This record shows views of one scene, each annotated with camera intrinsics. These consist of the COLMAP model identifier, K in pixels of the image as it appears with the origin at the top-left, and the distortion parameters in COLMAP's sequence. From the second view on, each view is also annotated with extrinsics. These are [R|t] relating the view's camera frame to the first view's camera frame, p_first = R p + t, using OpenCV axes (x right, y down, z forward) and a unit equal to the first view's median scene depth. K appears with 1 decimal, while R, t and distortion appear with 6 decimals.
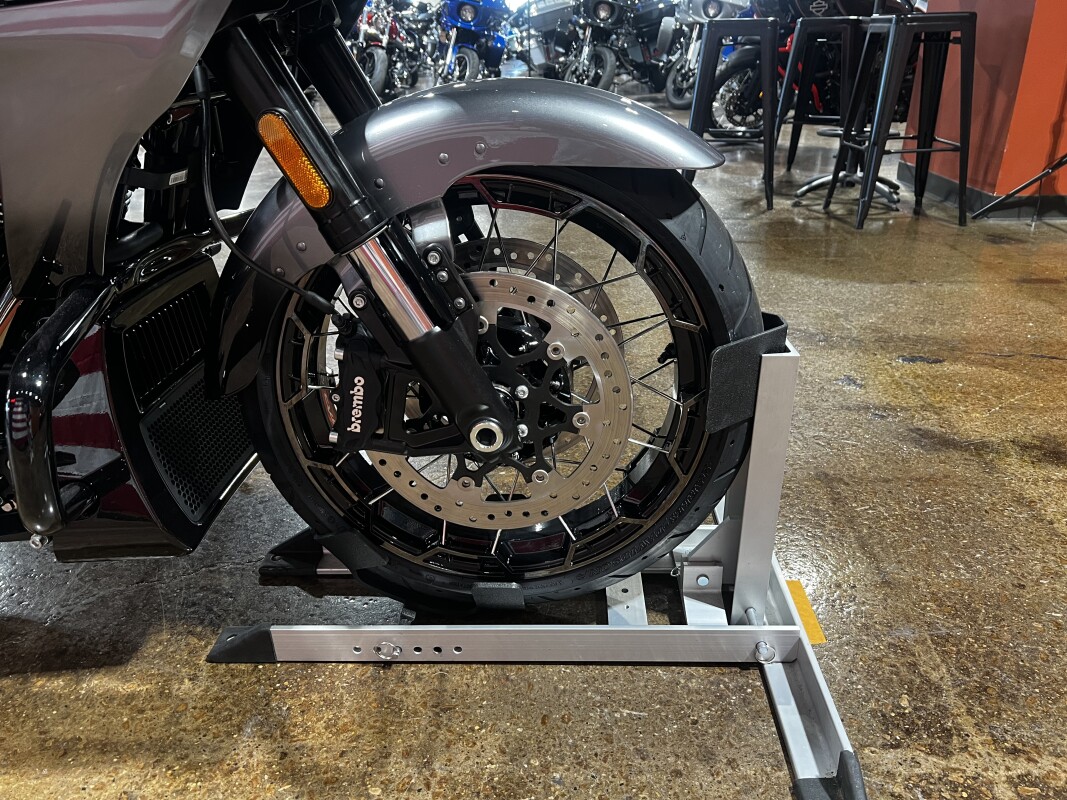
lens RADIAL K [[802.8, 0, 543.6], [0, 802.8, 399.2], [0, 0, 1]] dist [0.037156, -0.044917]
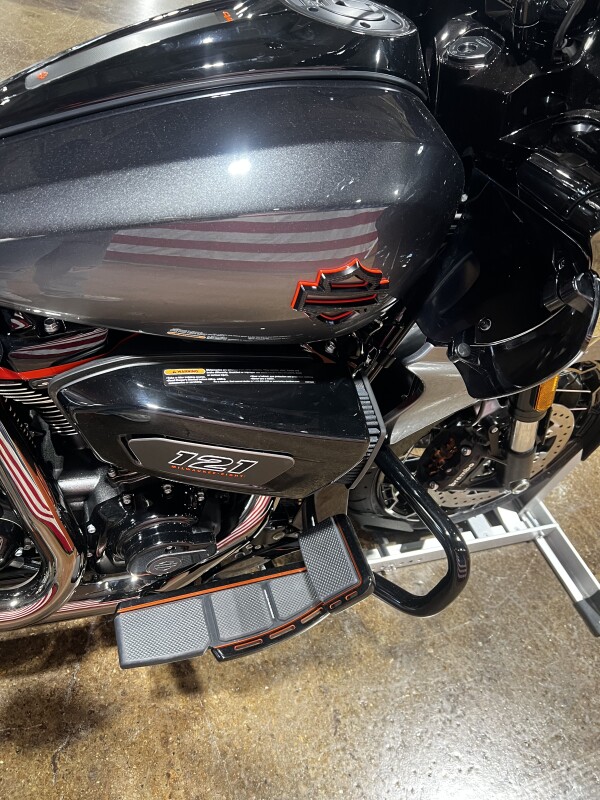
lens RADIAL K [[604.5, 0, 300.0], [0, 604.5, 400.0], [0, 0, 1]] dist [0.030255, -0.038914]
pose [[0.870667, -0.061775, 0.487979, -0.500788], [-0.140771, 0.919290, 0.367545, -0.244883], [-0.471299, -0.388702, 0.791699, 0.090327]]
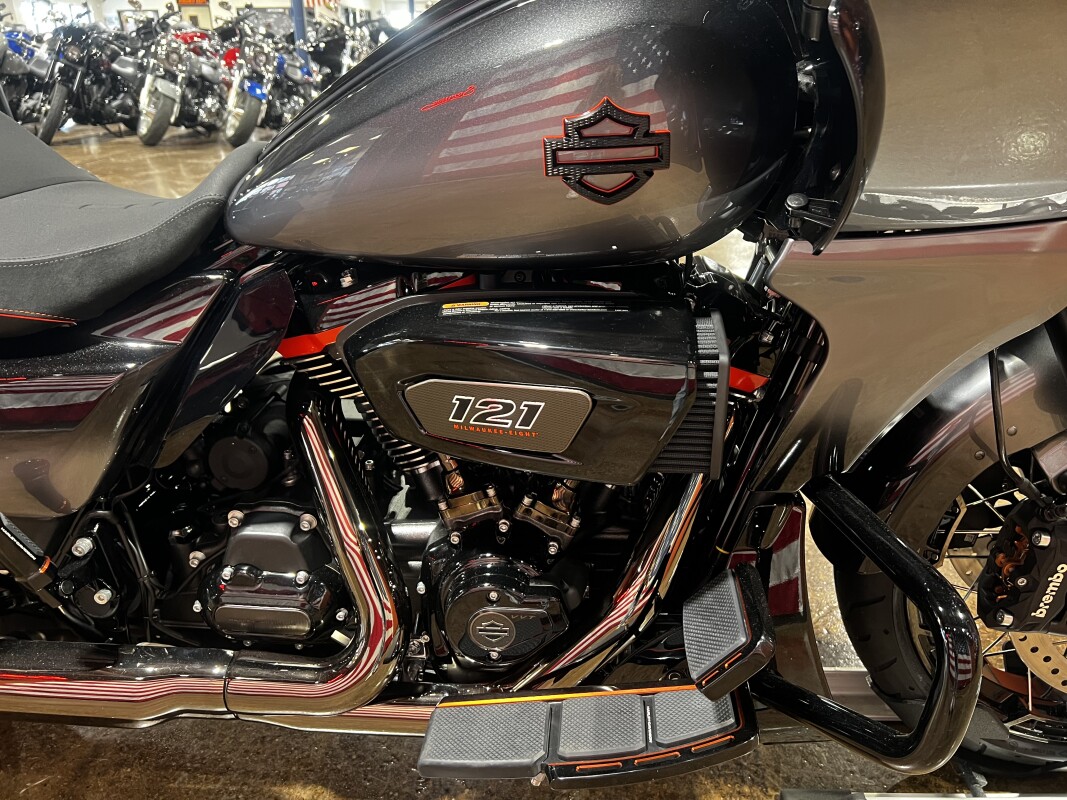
lens RADIAL K [[806.3, 0, 539.7], [0, 806.3, 397.5], [0, 0, 1]] dist [0.030255, -0.038914]
pose [[0.999951, 0.006926, -0.007071, -0.364671], [-0.007064, 0.999781, -0.019687, -0.088725], [0.006933, 0.019736, 0.999781, 0.016782]]
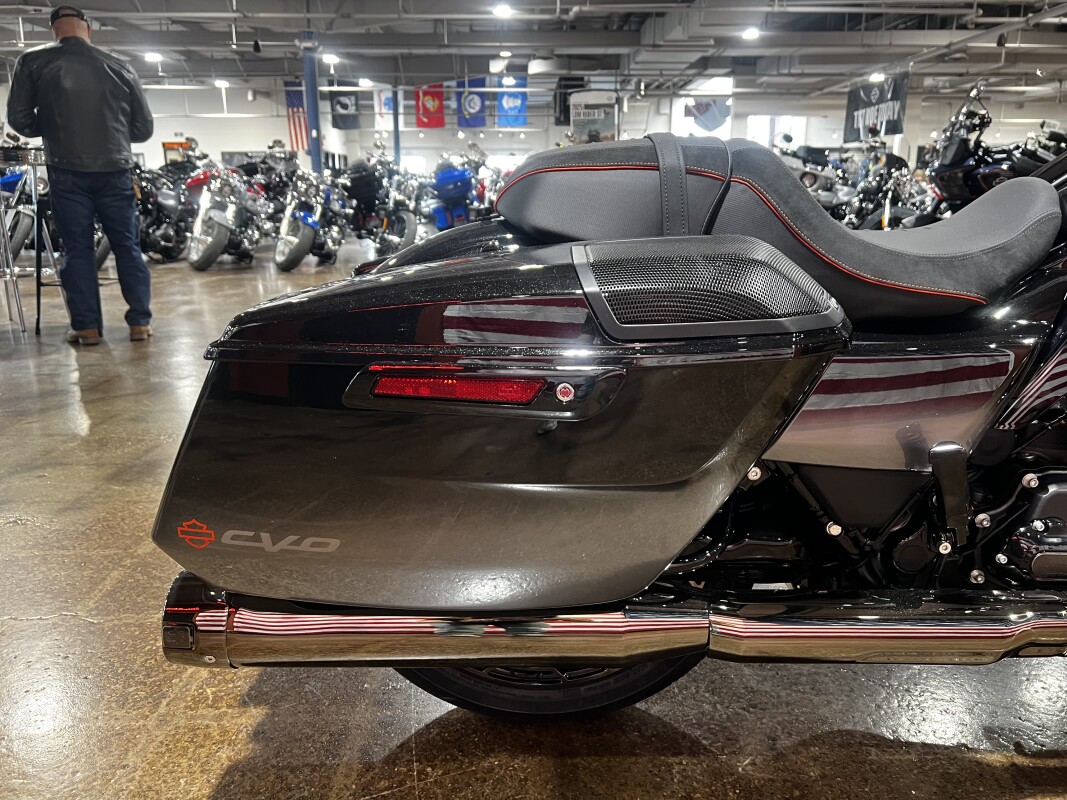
lens RADIAL K [[806.3, 0, 539.7], [0, 806.3, 397.5], [0, 0, 1]] dist [0.030255, -0.038914]
pose [[0.998034, -0.009549, 0.061936, -0.879089], [0.020425, 0.983922, -0.177429, 0.003558], [-0.059246, 0.178345, 0.982183, -0.048535]]
